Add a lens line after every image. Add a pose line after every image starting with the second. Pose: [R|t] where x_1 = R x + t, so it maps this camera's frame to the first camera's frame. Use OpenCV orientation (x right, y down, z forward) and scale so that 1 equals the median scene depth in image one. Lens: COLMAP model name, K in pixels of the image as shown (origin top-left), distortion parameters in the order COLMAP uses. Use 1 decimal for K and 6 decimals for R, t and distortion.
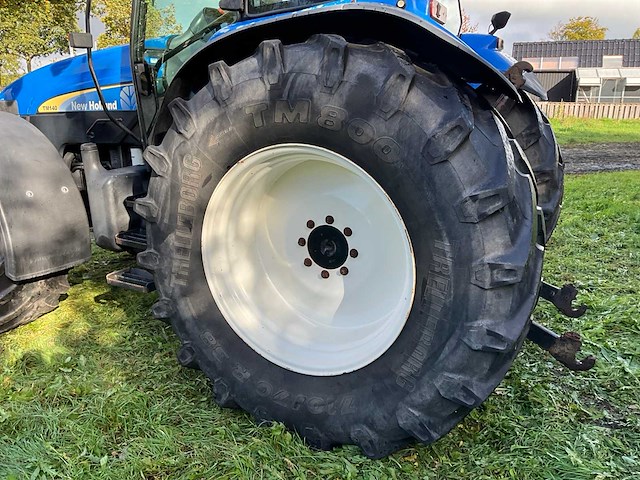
lens RADIAL K [[530.8, 0, 322.1], [0, 530.8, 241.7], [0, 0, 1]] dist [0.065242, -0.112111]
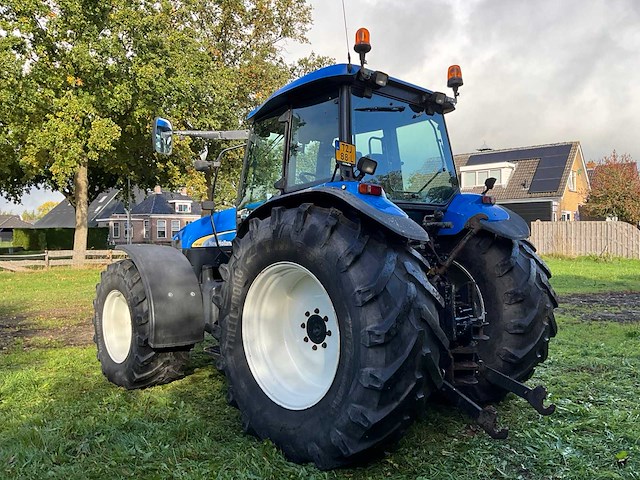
lens RADIAL K [[523.8, 0, 320.0], [0, 523.8, 240.0], [0, 0, 1]] dist [0.108443, -0.214466]
pose [[0.946382, 0.001990, -0.323042, 0.559517], [-0.085937, 0.965500, -0.245815, 0.146598], [0.311408, 0.260396, 0.913903, -0.515247]]
